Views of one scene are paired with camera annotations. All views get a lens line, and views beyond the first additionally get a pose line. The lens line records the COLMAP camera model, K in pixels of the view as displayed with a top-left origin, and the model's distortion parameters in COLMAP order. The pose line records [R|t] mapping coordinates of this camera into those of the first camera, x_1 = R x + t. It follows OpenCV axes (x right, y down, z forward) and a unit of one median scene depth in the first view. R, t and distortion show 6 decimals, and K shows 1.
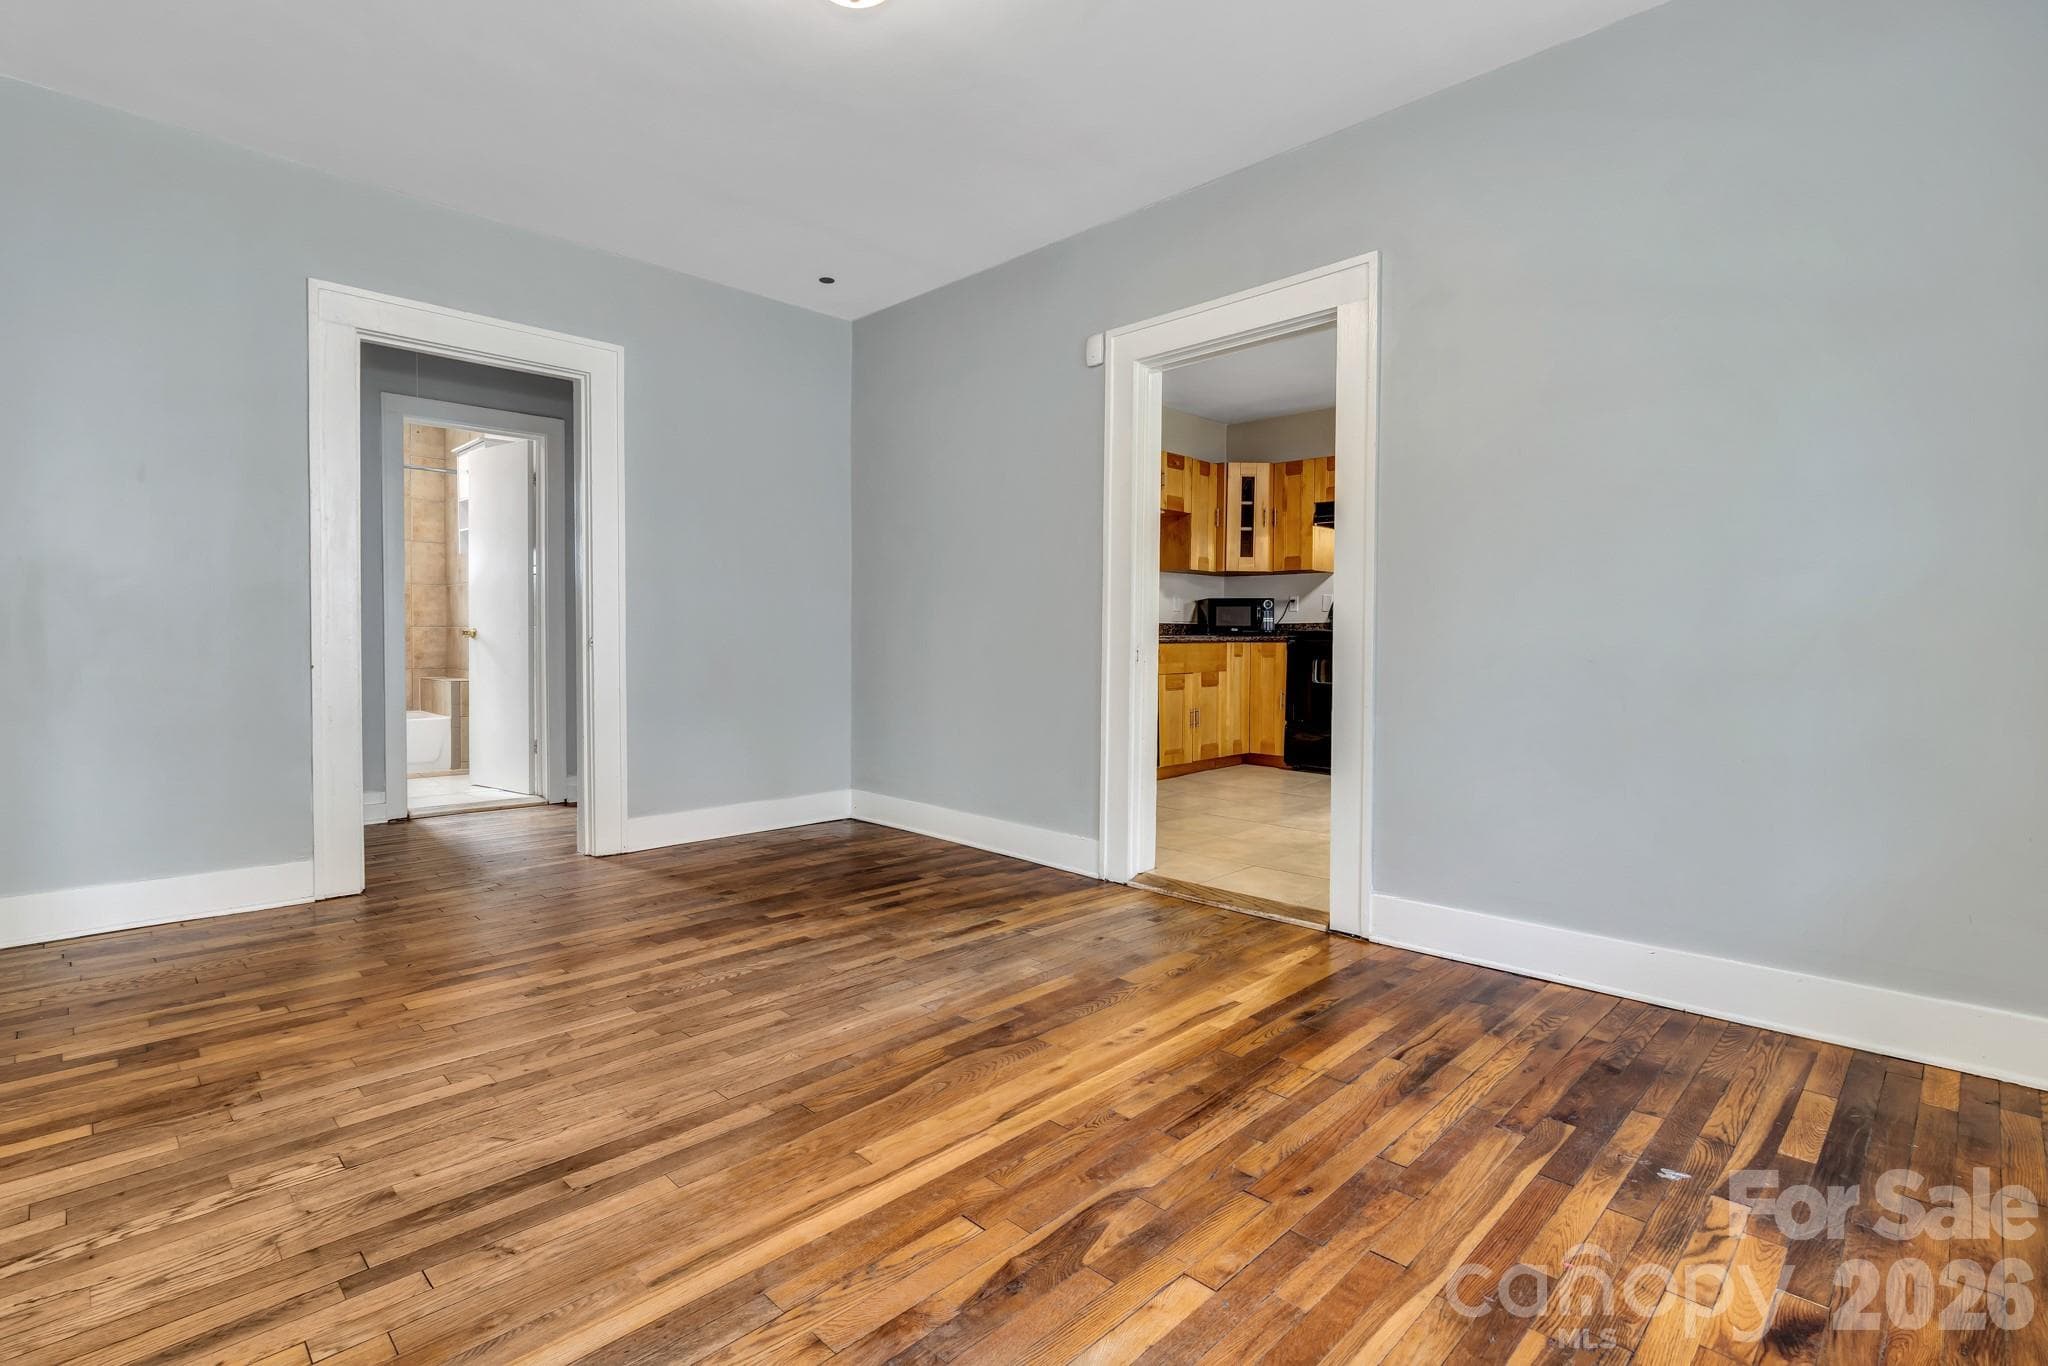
lens RADIAL K [[973.7, 0, 1026.3], [0, 973.7, 660.8], [0, 0, 1]] dist [0.000747, -0.000054]
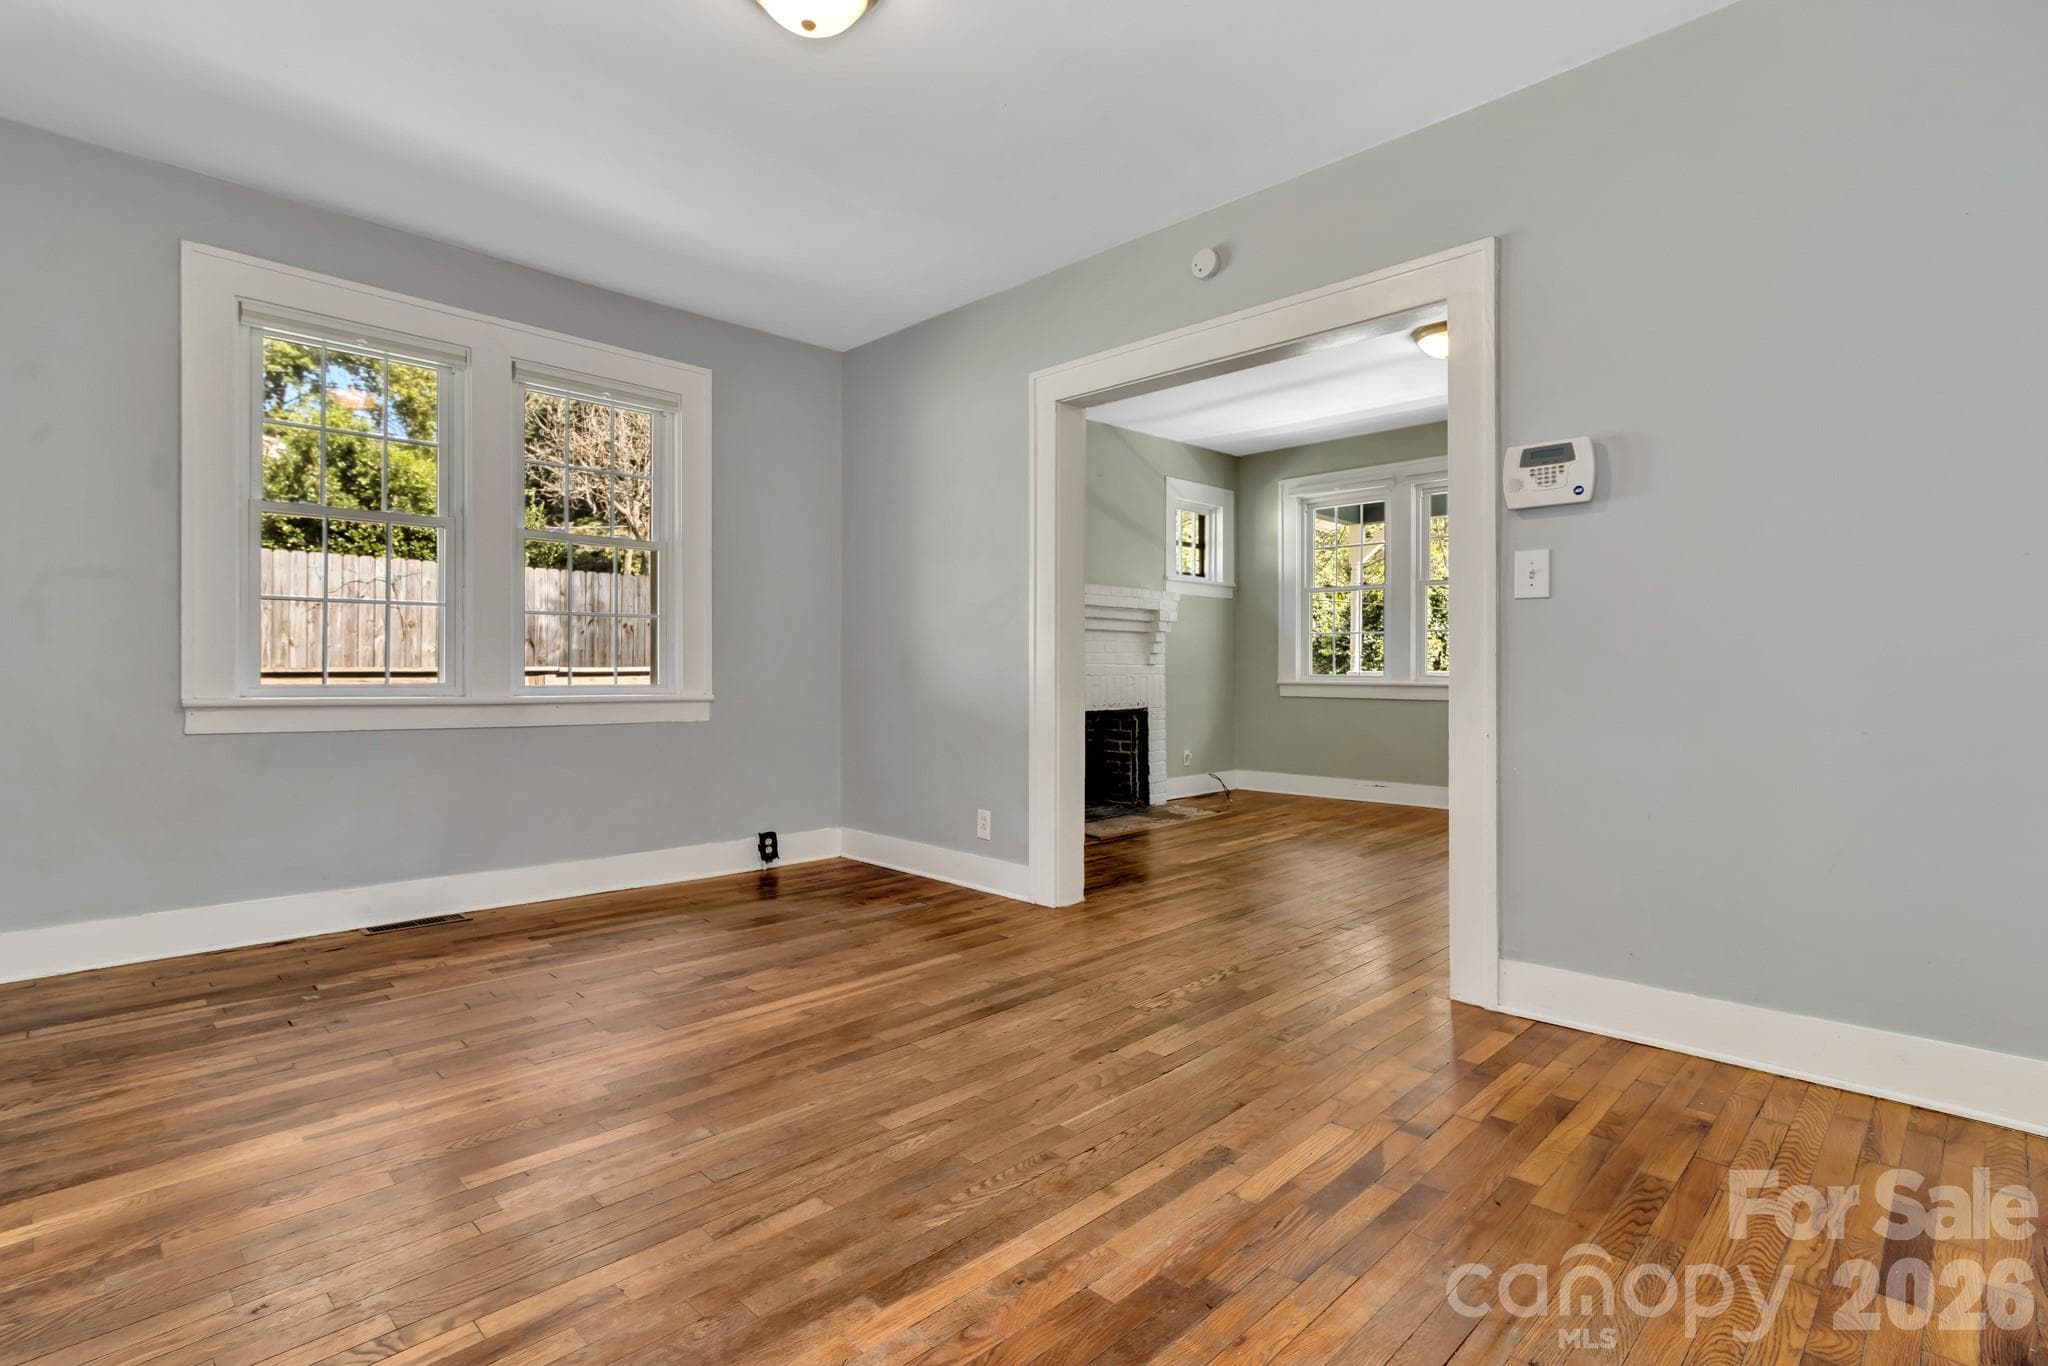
lens RADIAL K [[973.7, 0, 1026.3], [0, 973.7, 660.8], [0, 0, 1]] dist [0.000747, -0.000054]
pose [[-0.999953, -0.009177, -0.003278, -0.422880], [-0.009231, 0.999818, 0.016703, -0.059418], [0.003124, 0.016733, -0.999855, 2.118715]]
